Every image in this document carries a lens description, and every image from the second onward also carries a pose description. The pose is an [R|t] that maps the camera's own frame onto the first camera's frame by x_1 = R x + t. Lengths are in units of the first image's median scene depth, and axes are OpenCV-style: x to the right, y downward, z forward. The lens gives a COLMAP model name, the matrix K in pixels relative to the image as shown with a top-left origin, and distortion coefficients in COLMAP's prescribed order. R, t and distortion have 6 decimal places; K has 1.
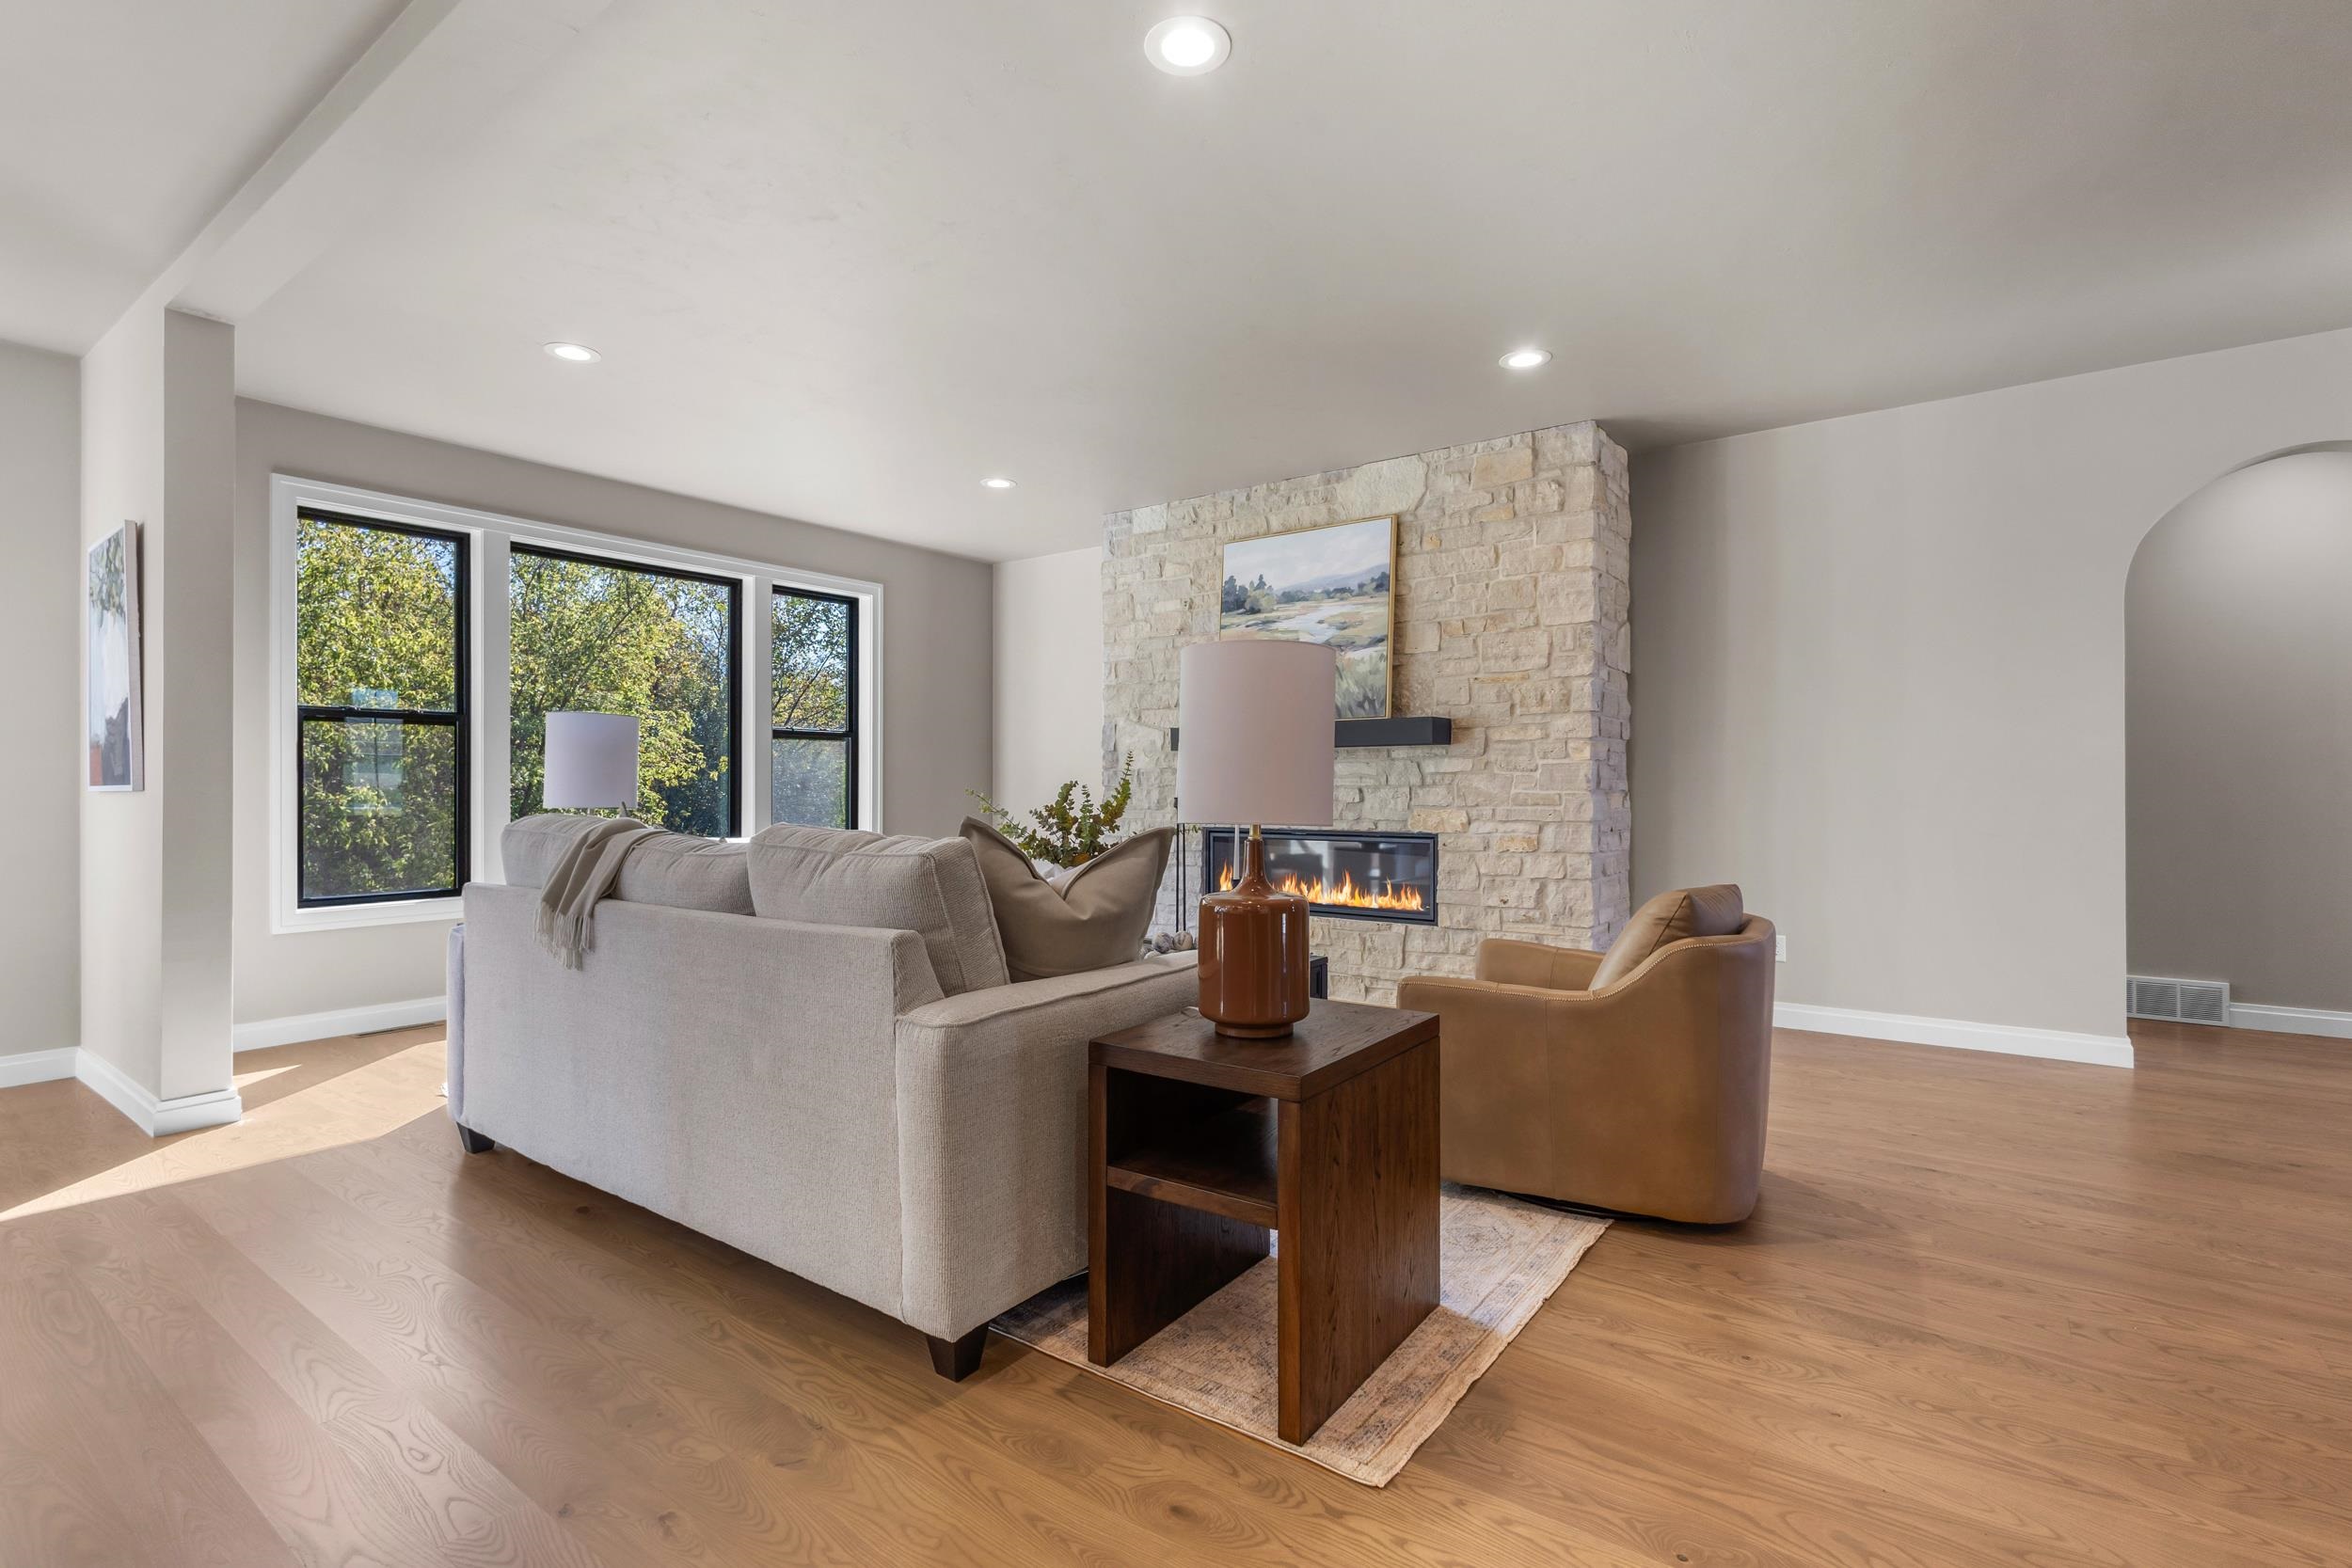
lens RADIAL K [[1086.1, 0, 1170.4], [0, 1086.1, 781.2], [0, 0, 1]] dist [0.003578, 0.000009]
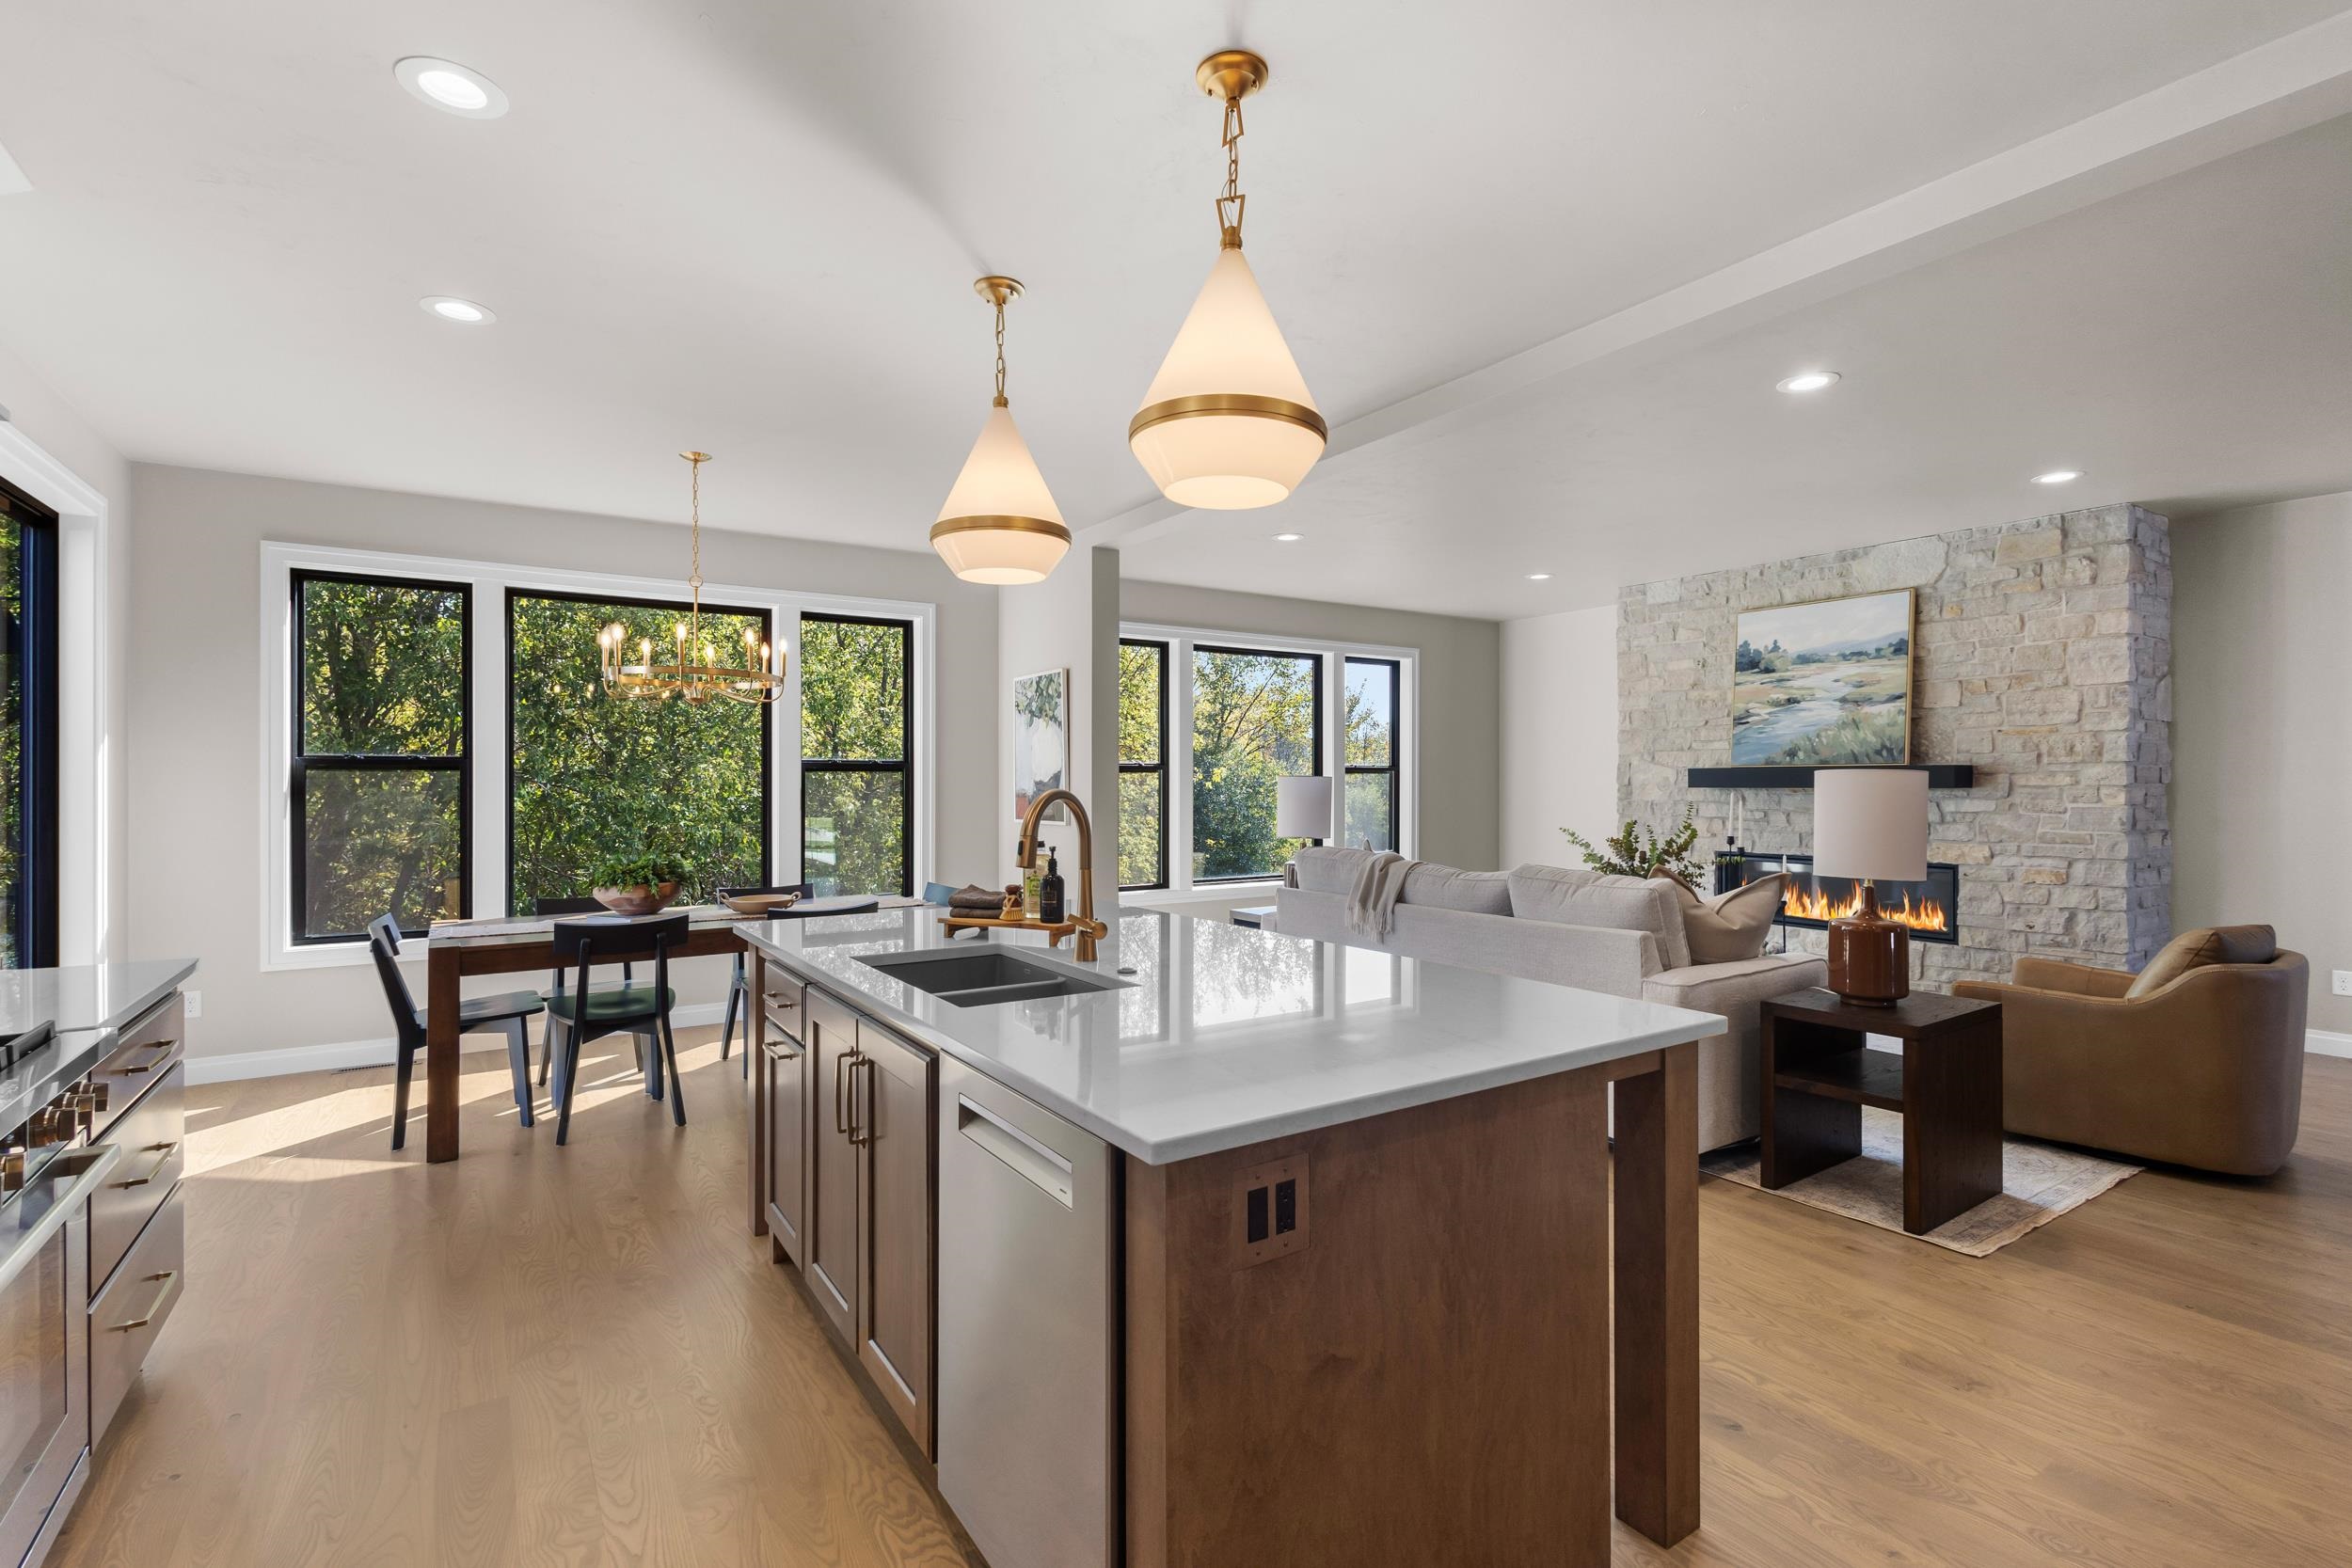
lens RADIAL K [[1067.1, 0, 1170.6], [0, 1067.1, 780.2], [0, 0, 1]] dist [0.009654, -0.003517]
pose [[0.936795, 0.000326, -0.349880, -0.139442], [0.000826, 0.999995, 0.003144, -0.045934], [0.349879, -0.003234, 0.936789, -0.357513]]
